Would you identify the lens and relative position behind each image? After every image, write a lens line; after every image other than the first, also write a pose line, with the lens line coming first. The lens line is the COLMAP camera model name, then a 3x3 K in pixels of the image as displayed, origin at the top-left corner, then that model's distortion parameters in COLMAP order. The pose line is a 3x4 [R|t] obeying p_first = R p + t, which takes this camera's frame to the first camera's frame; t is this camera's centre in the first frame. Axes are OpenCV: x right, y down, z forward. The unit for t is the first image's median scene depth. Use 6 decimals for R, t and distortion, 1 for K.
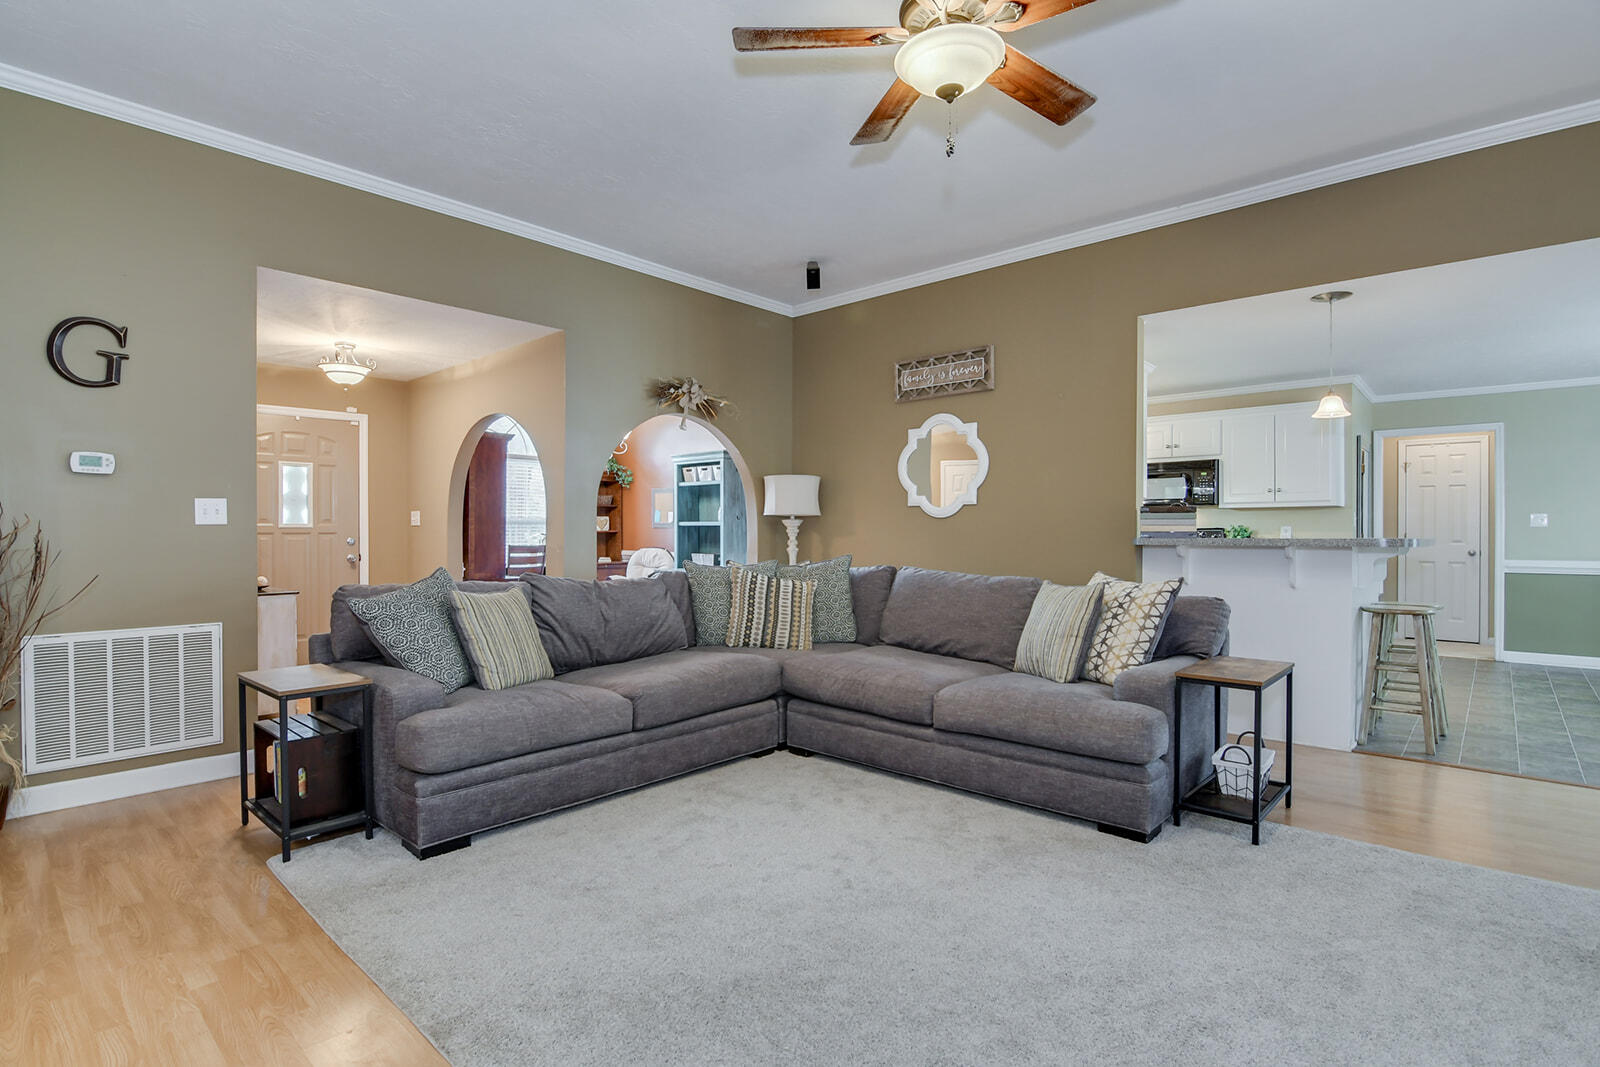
lens RADIAL K [[771.7, 0, 807.5], [0, 771.7, 536.2], [0, 0, 1]] dist [0.002749, -0.016523]
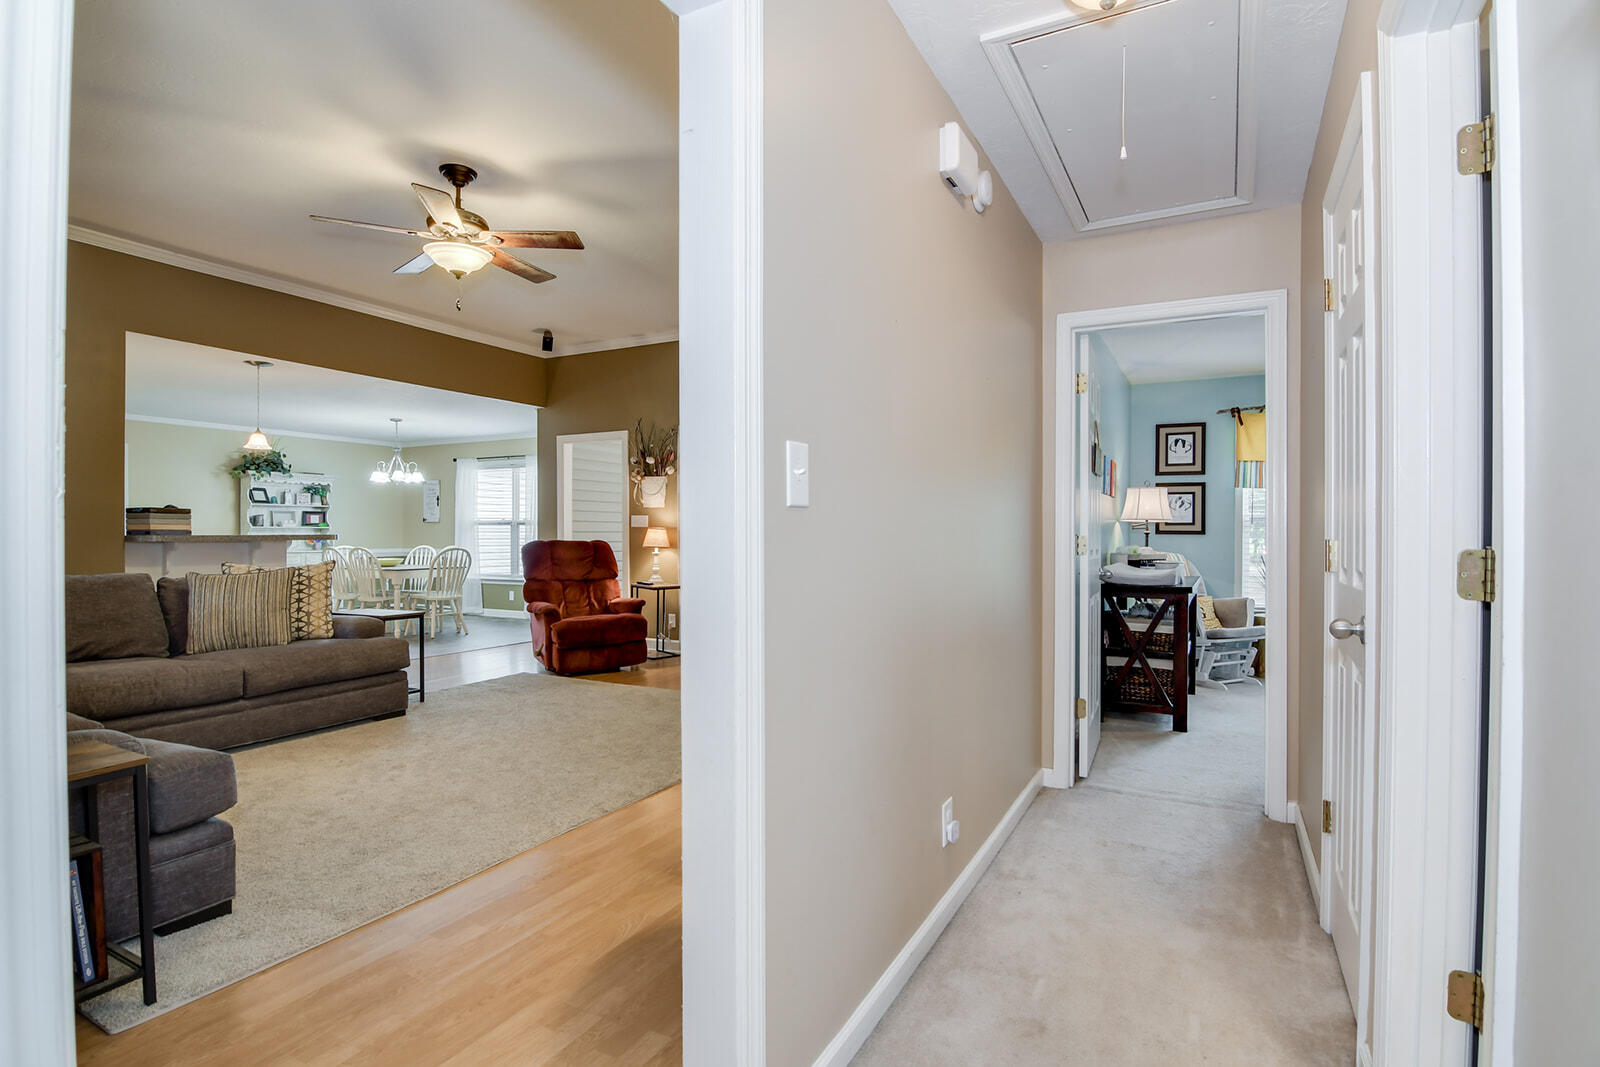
lens RADIAL K [[771.7, 0, 807.5], [0, 771.7, 536.2], [0, 0, 1]] dist [0.002749, -0.016523]
pose [[-0.238905, -0.004883, 0.971031, -0.922152], [0.005309, 0.999966, 0.006335, 0.001891], [-0.971028, 0.006669, -0.238871, 0.361956]]
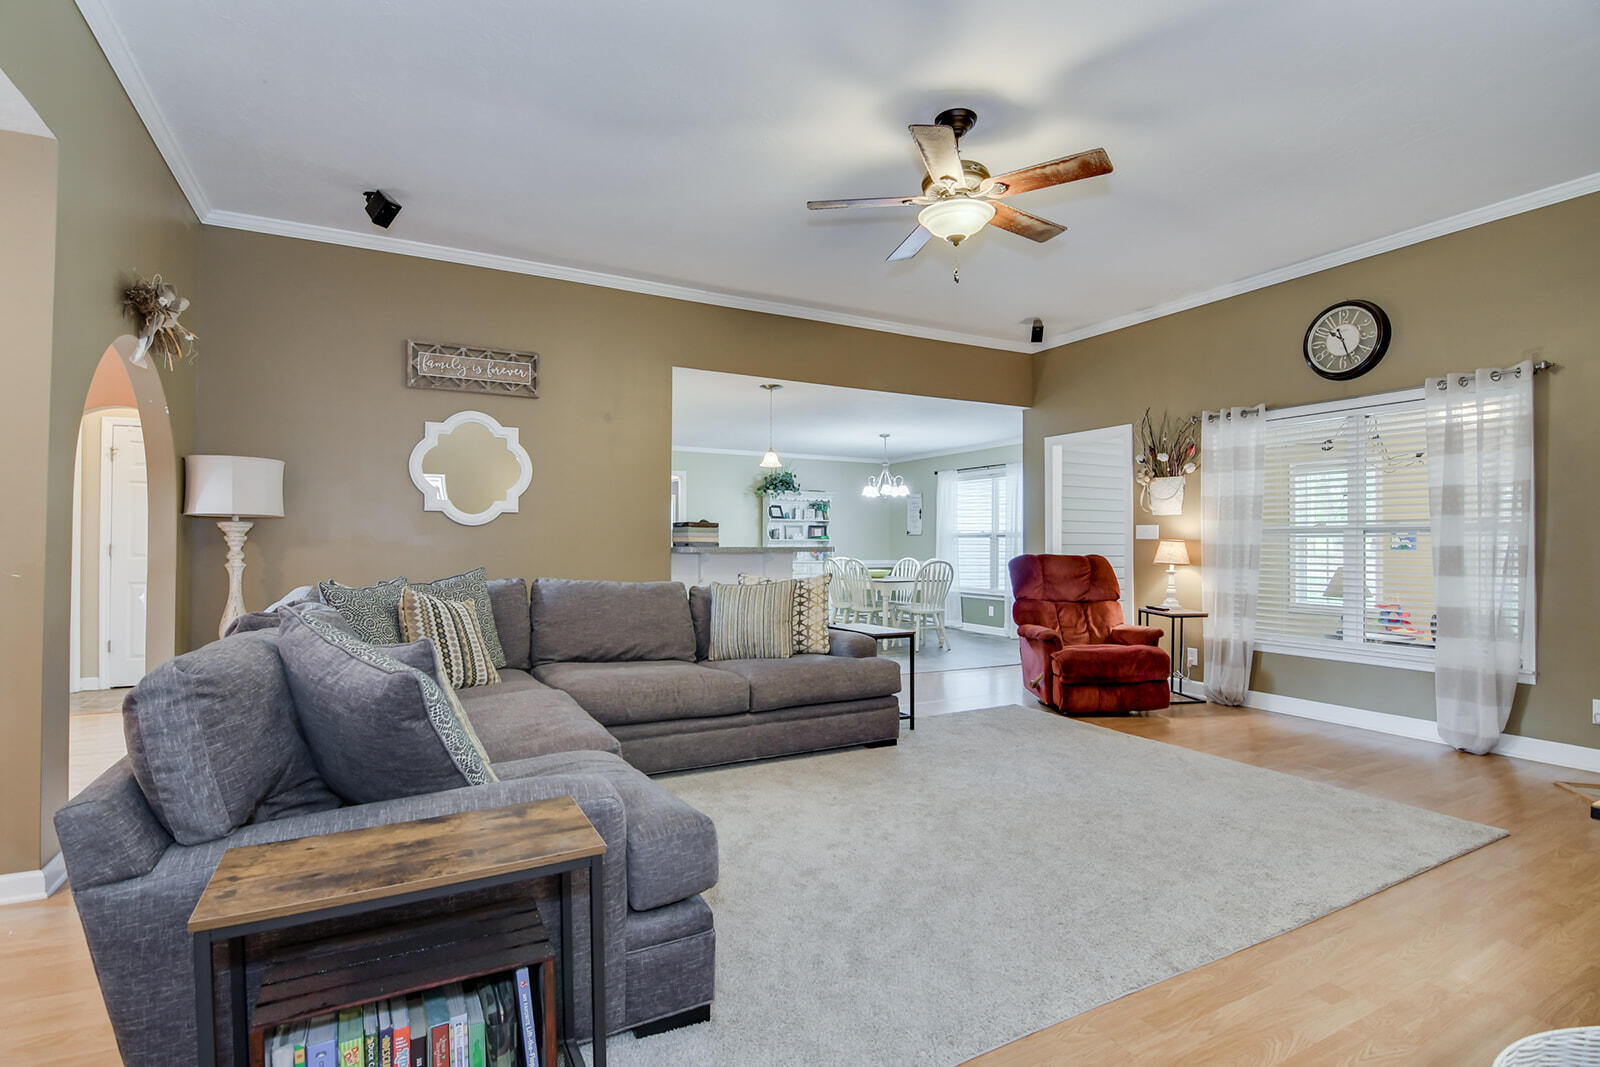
lens RADIAL K [[757.0, 0, 800.0], [0, 757.0, 533.5], [0, 0, 1]] dist [0.000897, -0.015101]
pose [[0.347810, 0.014561, 0.937452, -0.689286], [0.002295, 0.999863, -0.016382, 0.001461], [-0.937562, 0.007849, 0.347729, 0.430895]]
